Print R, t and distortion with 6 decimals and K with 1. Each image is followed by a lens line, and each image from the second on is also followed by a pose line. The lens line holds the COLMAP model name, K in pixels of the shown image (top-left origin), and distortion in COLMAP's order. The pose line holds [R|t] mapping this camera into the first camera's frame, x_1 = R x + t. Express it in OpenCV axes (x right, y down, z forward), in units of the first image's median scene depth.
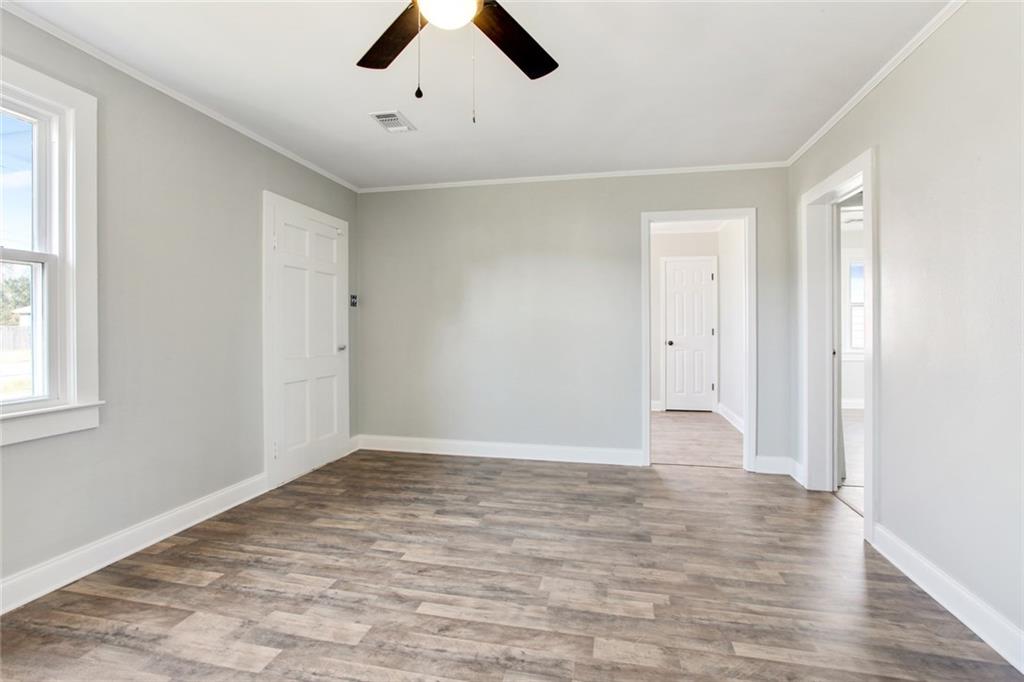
lens RADIAL K [[503.7, 0, 510.5], [0, 503.7, 344.3], [0, 0, 1]] dist [-0.001891, 0.000050]
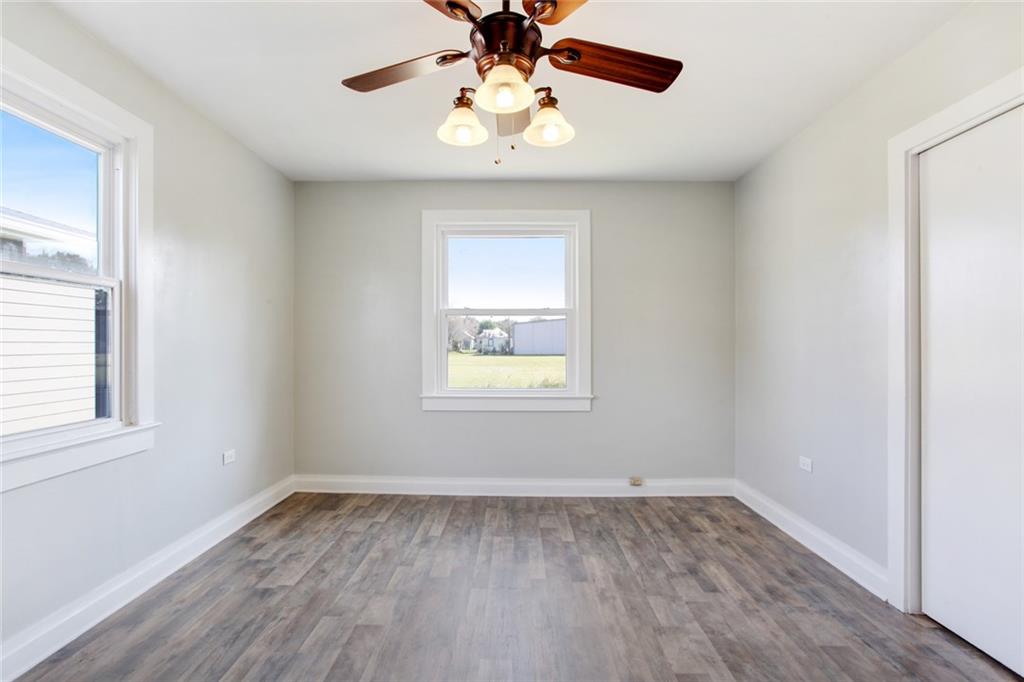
lens RADIAL K [[503.7, 0, 508.5], [0, 503.7, 345.0], [0, 0, 1]] dist [-0.001891, 0.000050]
pose [[-0.192953, -0.004681, 0.981197, -1.246814], [-0.000311, 0.999989, 0.004710, -0.012406], [-0.981208, 0.000603, -0.192952, 0.835597]]
